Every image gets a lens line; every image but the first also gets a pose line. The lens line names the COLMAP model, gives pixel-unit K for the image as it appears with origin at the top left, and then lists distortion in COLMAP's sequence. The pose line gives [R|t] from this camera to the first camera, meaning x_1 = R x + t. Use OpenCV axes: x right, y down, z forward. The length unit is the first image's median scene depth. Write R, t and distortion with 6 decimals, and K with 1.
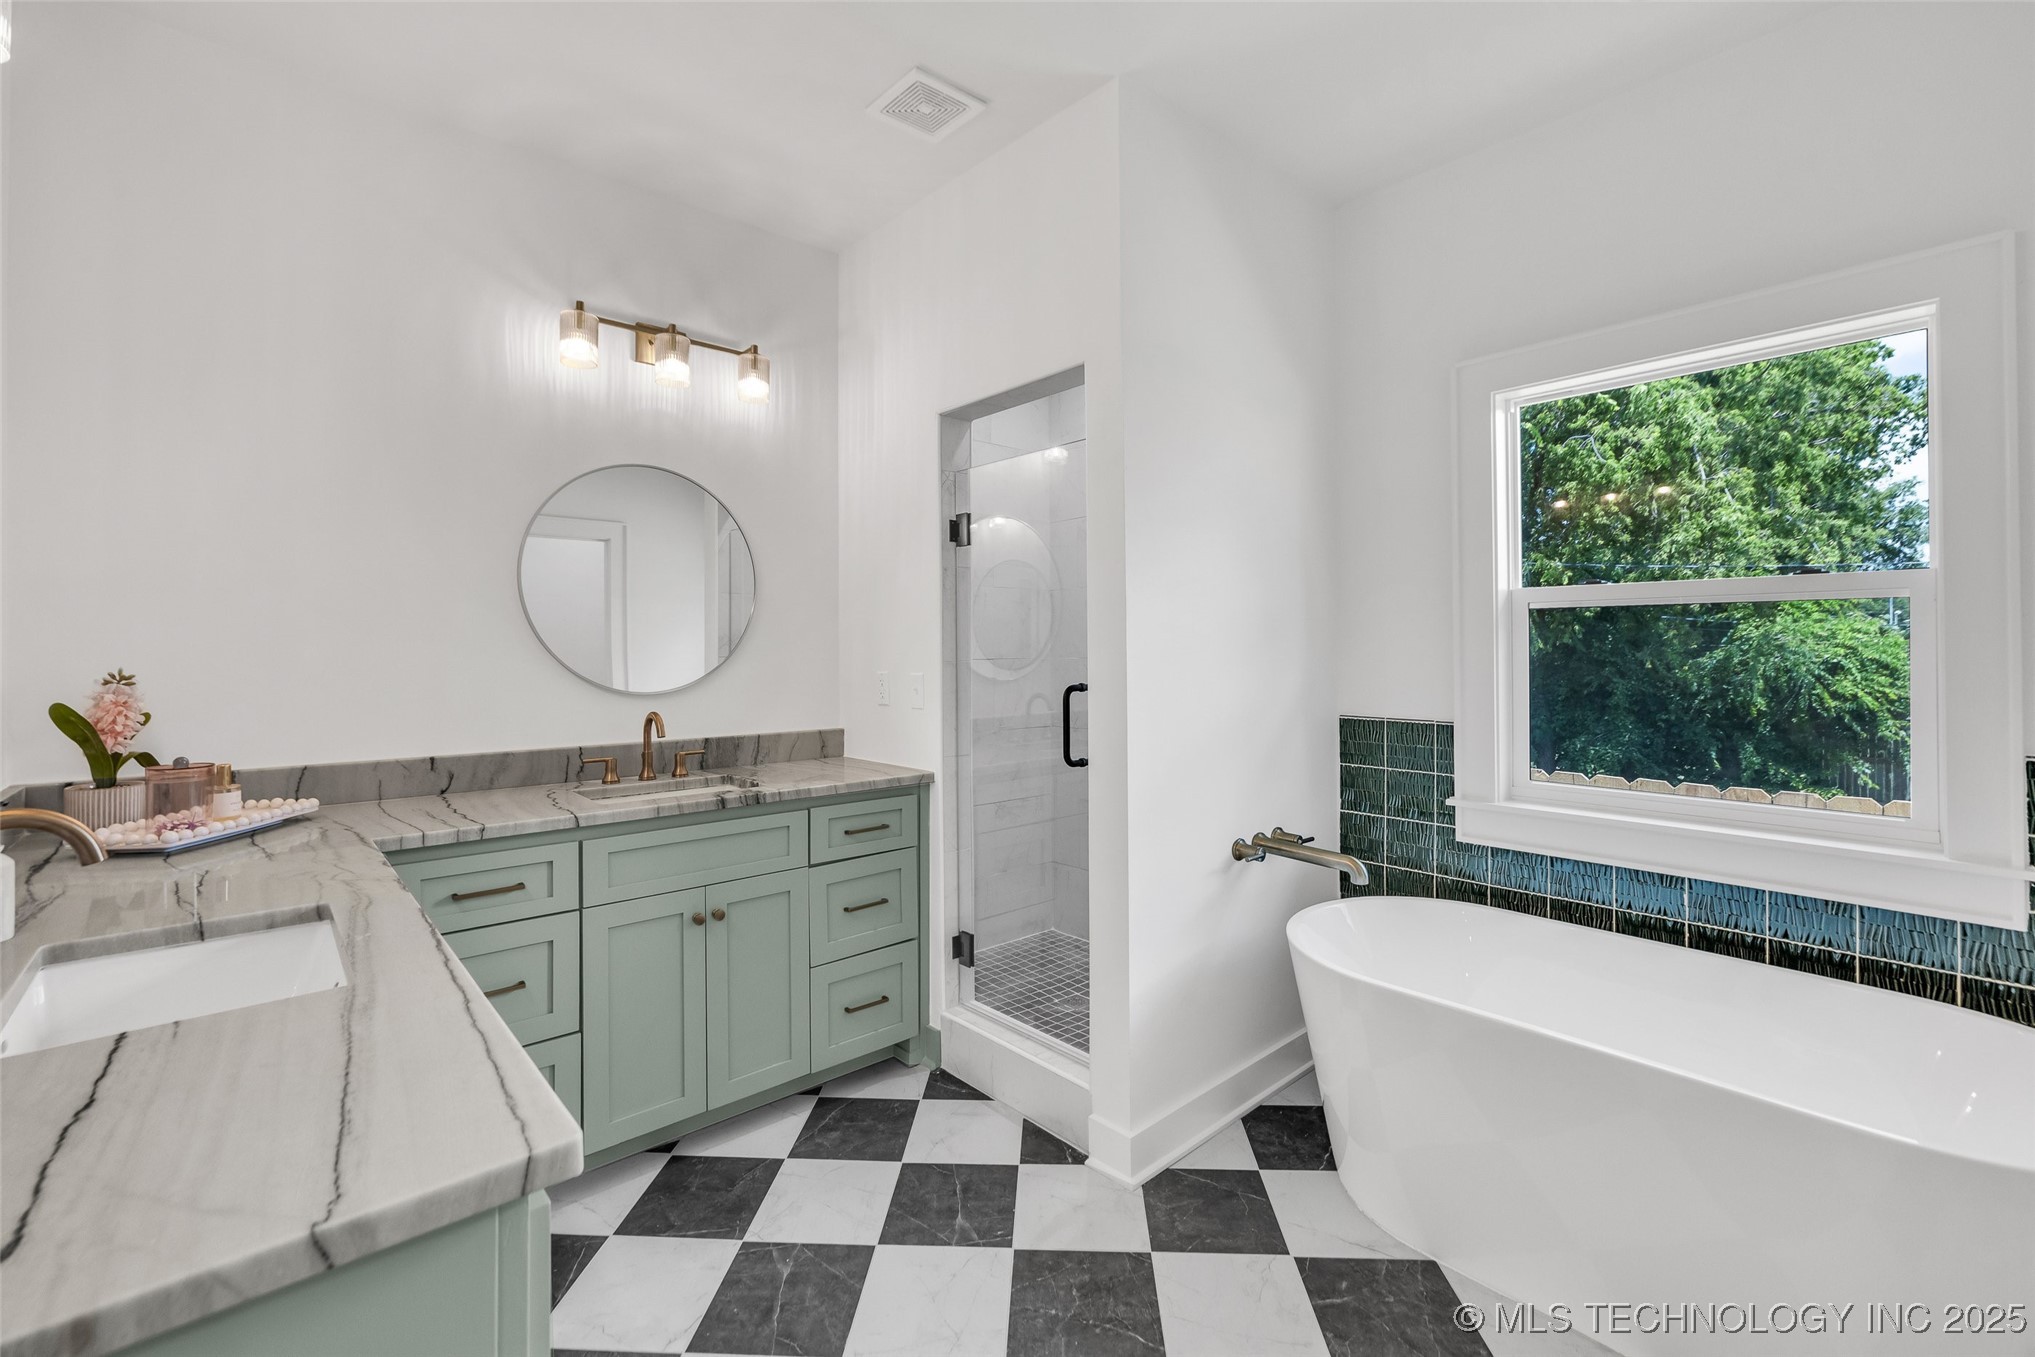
lens RADIAL K [[862.5, 0, 1018.4], [0, 862.5, 646.6], [0, 0, 1]] dist [-0.002362, 0.000604]
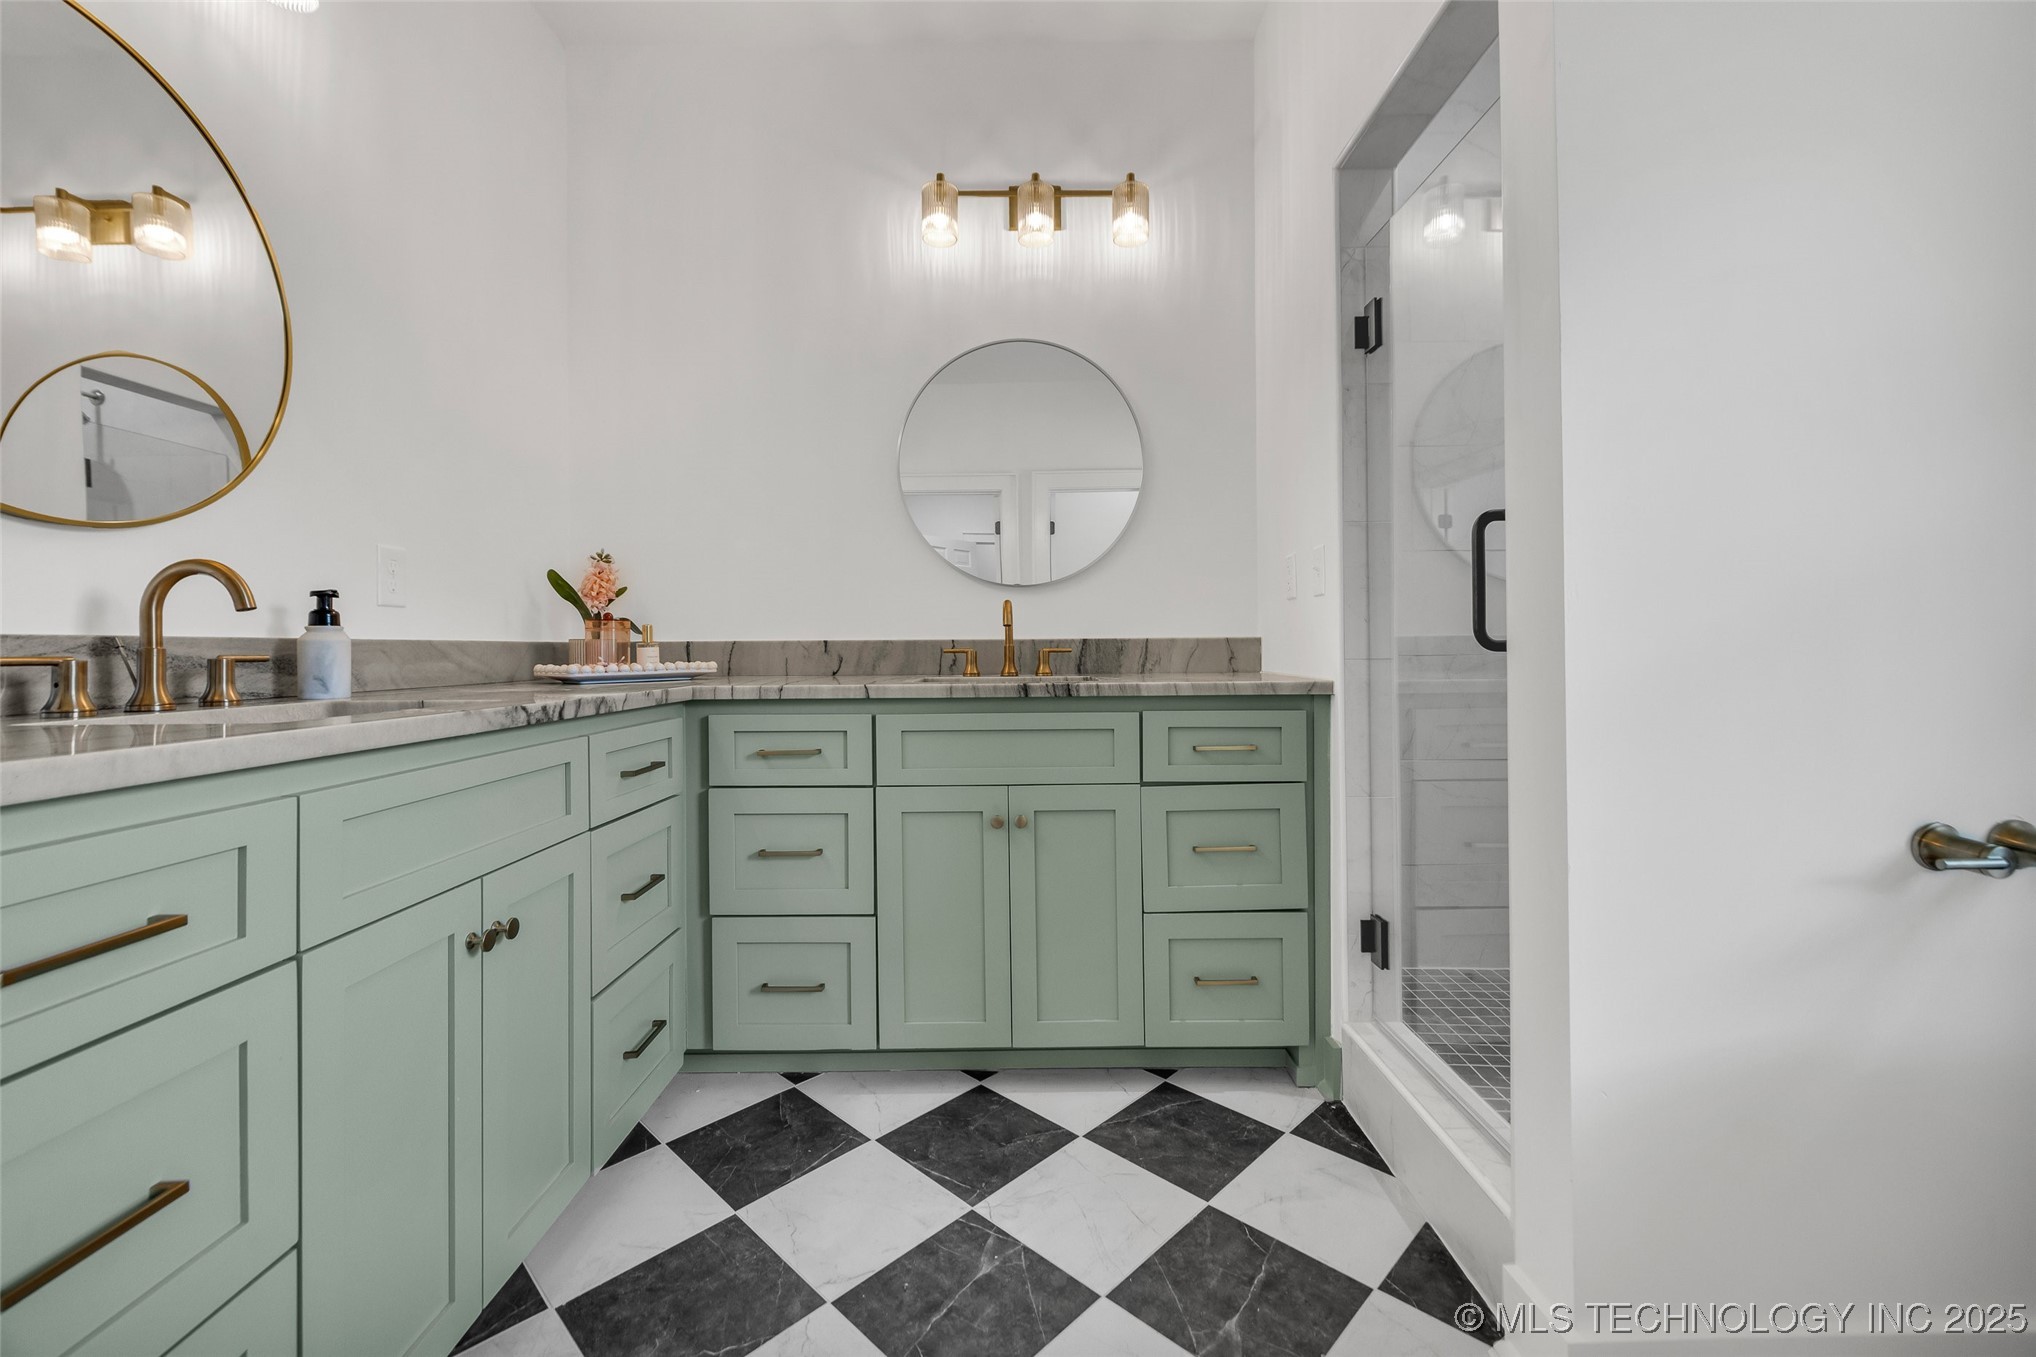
lens RADIAL K [[858.0, 0, 1022.6], [0, 858.0, 648.3], [0, 0, 1]] dist [0.001129, 0.000628]
pose [[0.744935, -0.001085, -0.667136, 0.206312], [0.008186, 0.999938, 0.007514, 0.127065], [0.667087, -0.011059, 0.744898, 0.352546]]
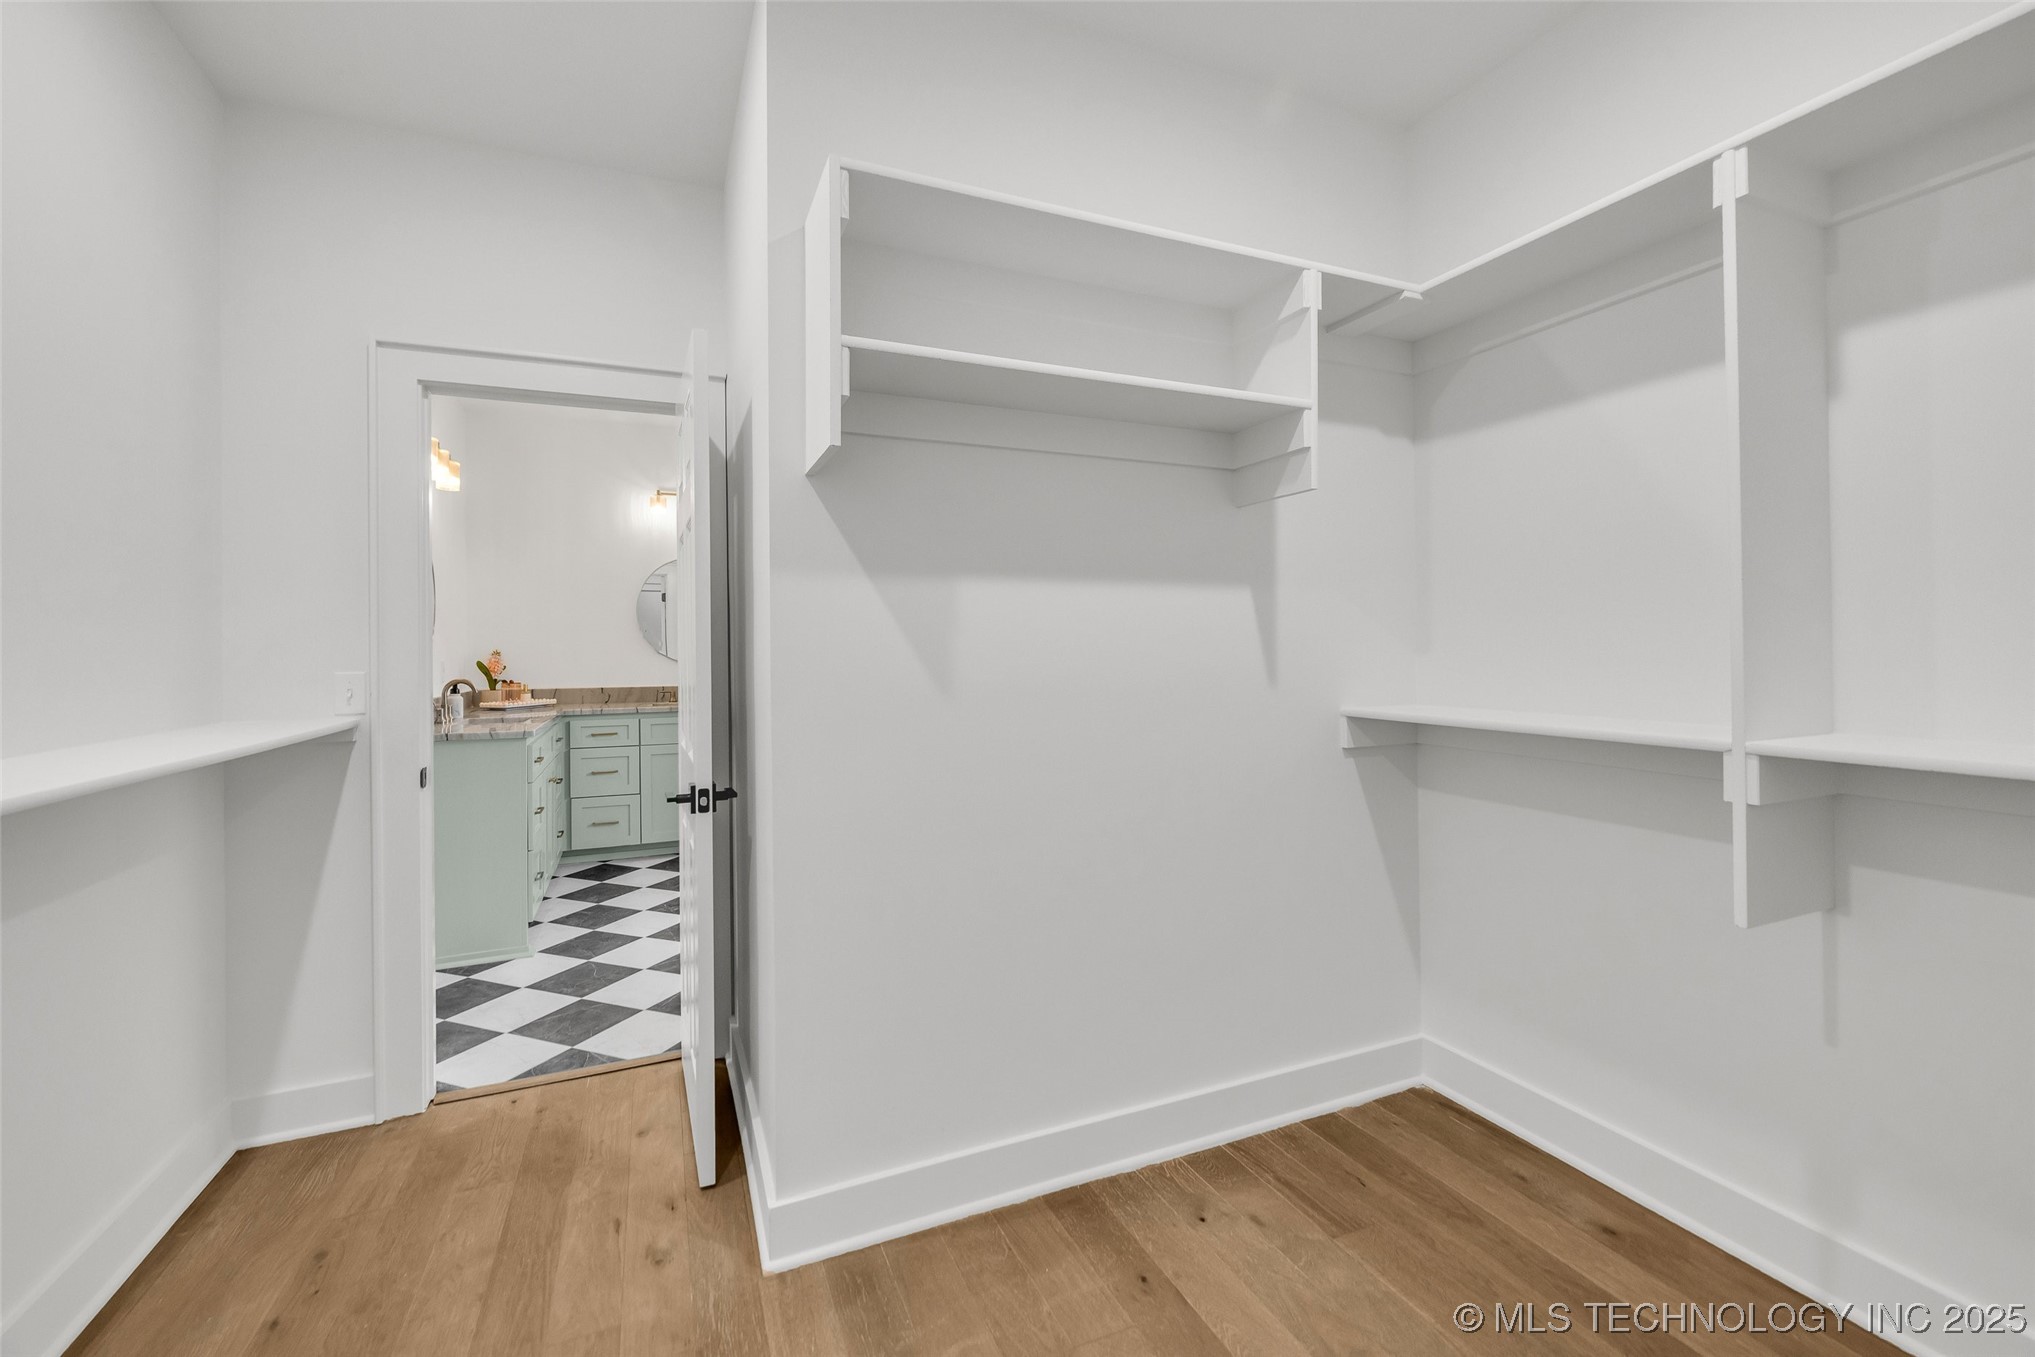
lens RADIAL K [[862.5, 0, 1018.4], [0, 862.5, 646.6], [0, 0, 1]] dist [-0.002362, 0.000604]
pose [[0.946574, -0.005625, -0.322437, 1.158978], [0.006274, 0.999980, 0.000973, 0.017812], [0.322425, -0.002944, 0.946591, -0.877535]]
